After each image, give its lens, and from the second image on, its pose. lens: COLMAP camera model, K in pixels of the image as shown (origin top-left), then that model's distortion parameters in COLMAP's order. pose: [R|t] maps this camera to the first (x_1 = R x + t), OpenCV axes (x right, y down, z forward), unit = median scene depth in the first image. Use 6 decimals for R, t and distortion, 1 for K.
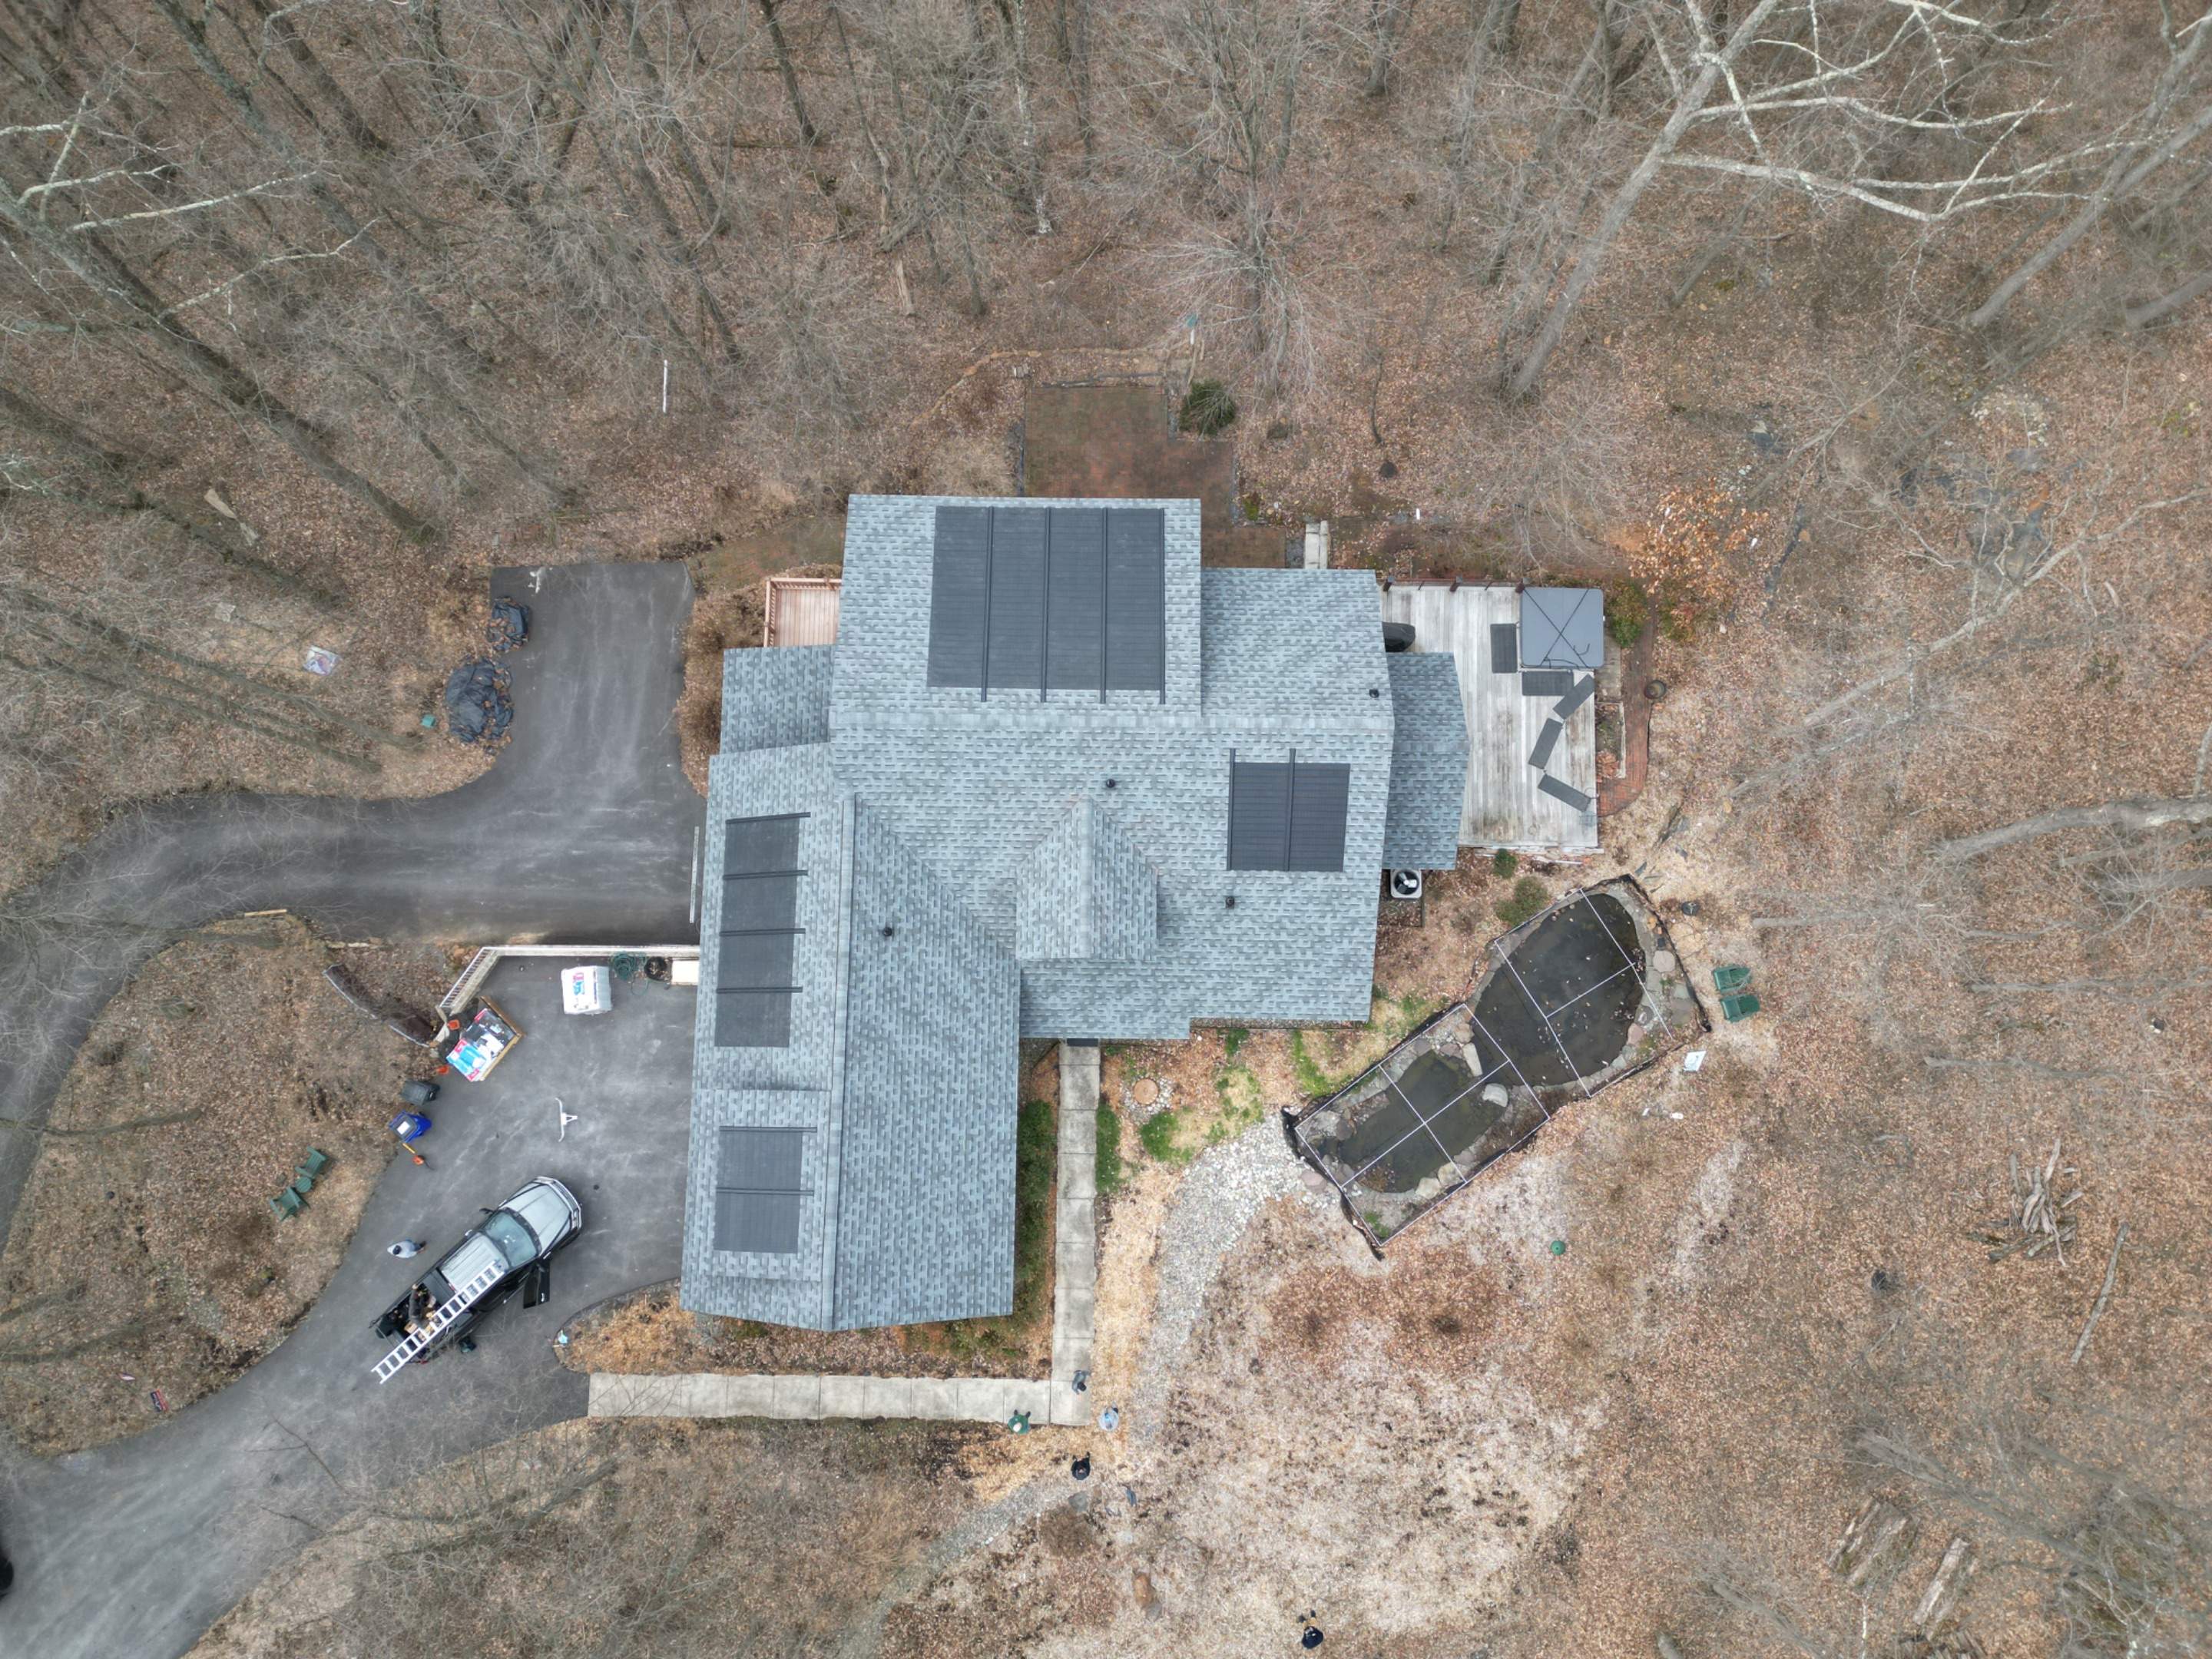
lens RADIAL K [[1547.3, 0, 1101.1], [0, 1547.3, 833.4], [0, 0, 1]] dist [0.164215, -0.324033]
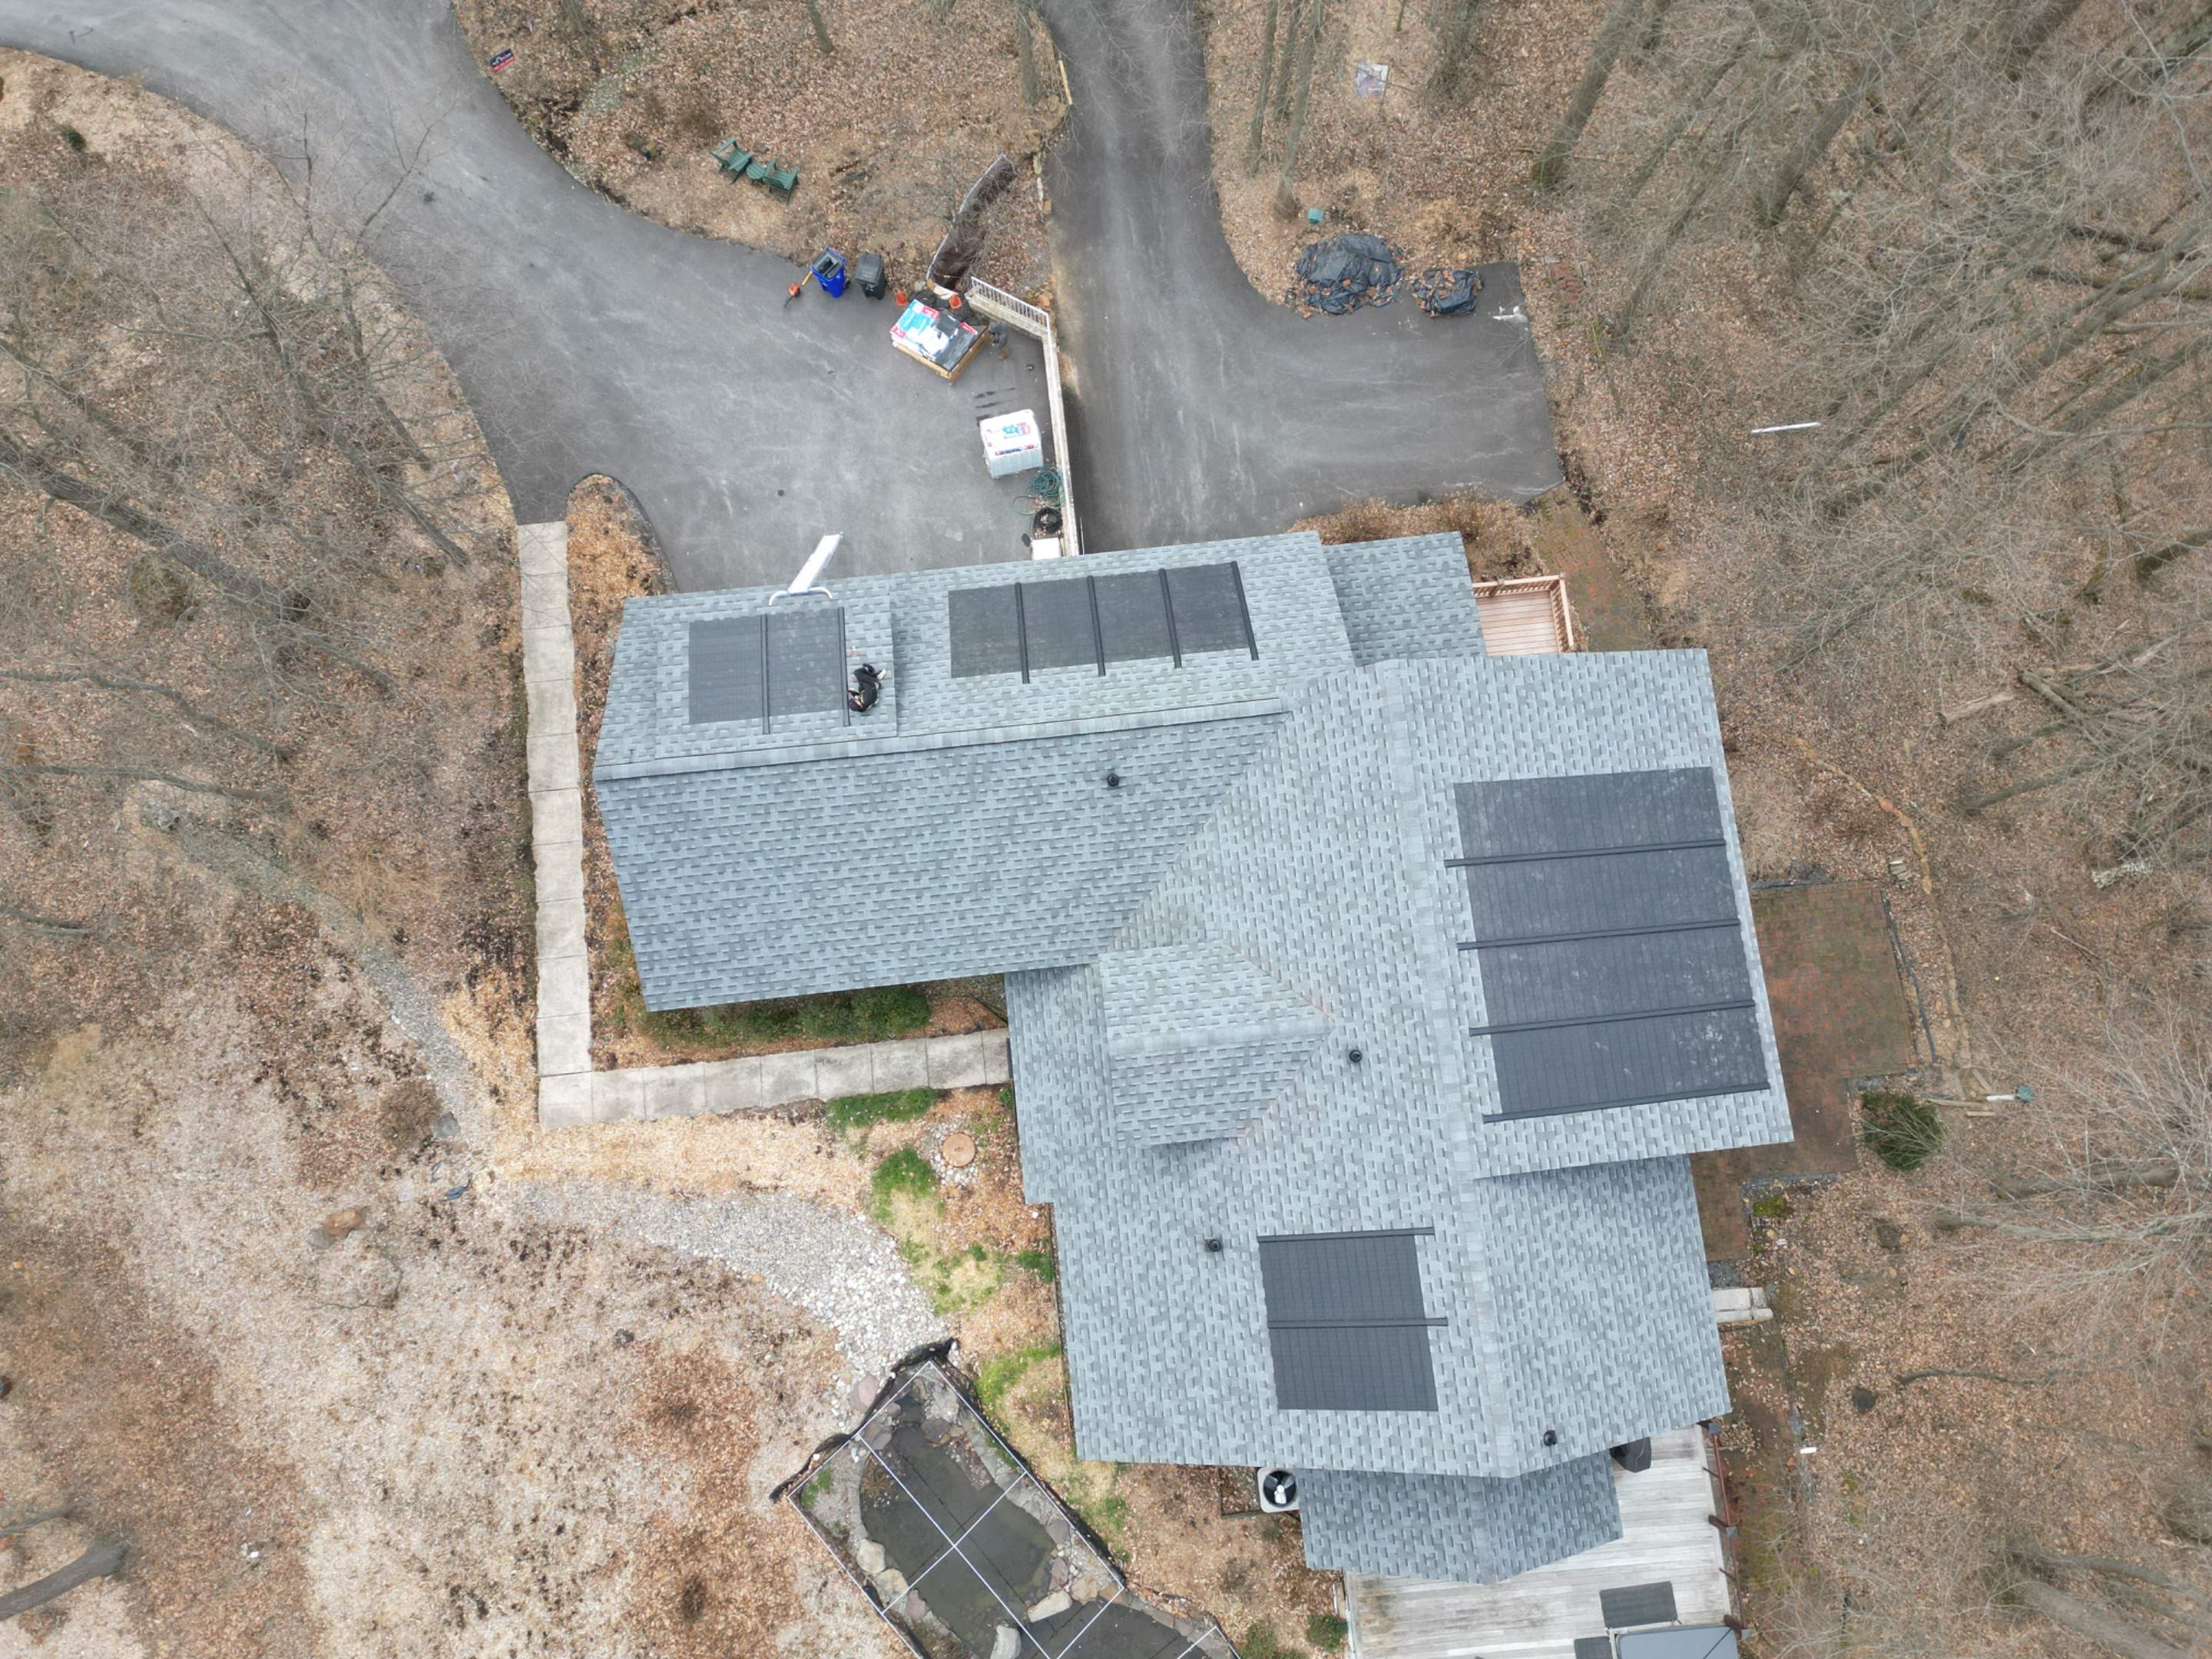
lens RADIAL K [[1538.7, 0, 1102.6], [0, 1538.7, 824.5], [0, 0, 1]] dist [0.084917, -0.075891]
pose [[0.118394, 0.980669, -0.155795, -0.001473], [-0.983897, 0.137018, 0.114777, -0.012393], [0.133905, 0.139697, 0.981098, 0.247410]]
